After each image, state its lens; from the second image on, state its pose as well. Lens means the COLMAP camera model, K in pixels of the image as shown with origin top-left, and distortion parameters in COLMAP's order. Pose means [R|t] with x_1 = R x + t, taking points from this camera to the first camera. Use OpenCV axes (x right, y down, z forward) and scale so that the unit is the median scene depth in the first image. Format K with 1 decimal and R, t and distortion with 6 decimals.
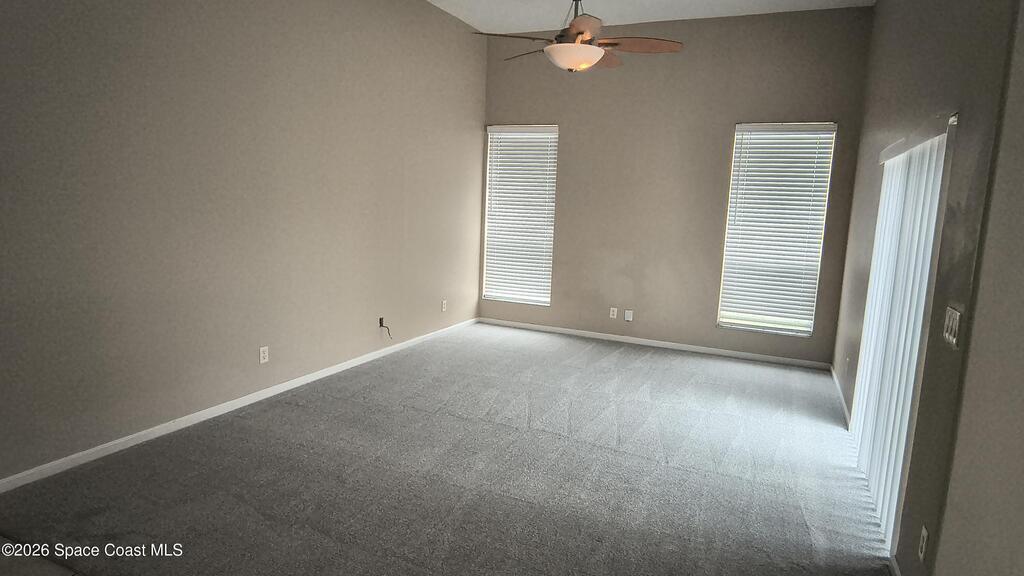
lens RADIAL K [[591.5, 0, 517.4], [0, 591.5, 286.4], [0, 0, 1]] dist [-0.001329, 0.000314]
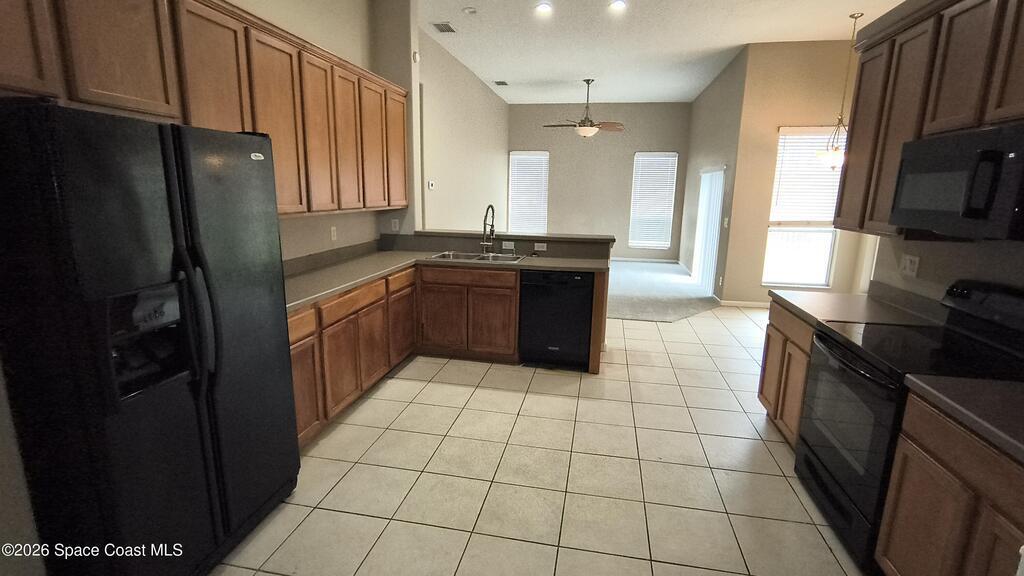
lens RADIAL K [[474.2, 0, 512.0], [0, 474.2, 286.8], [0, 0, 1]] dist [0.001173, 0.001524]
pose [[0.975155, -0.067501, 0.210987, -0.502967], [0.053468, 0.996005, 0.071526, 0.071318], [-0.214972, -0.058468, 0.974869, -0.670009]]
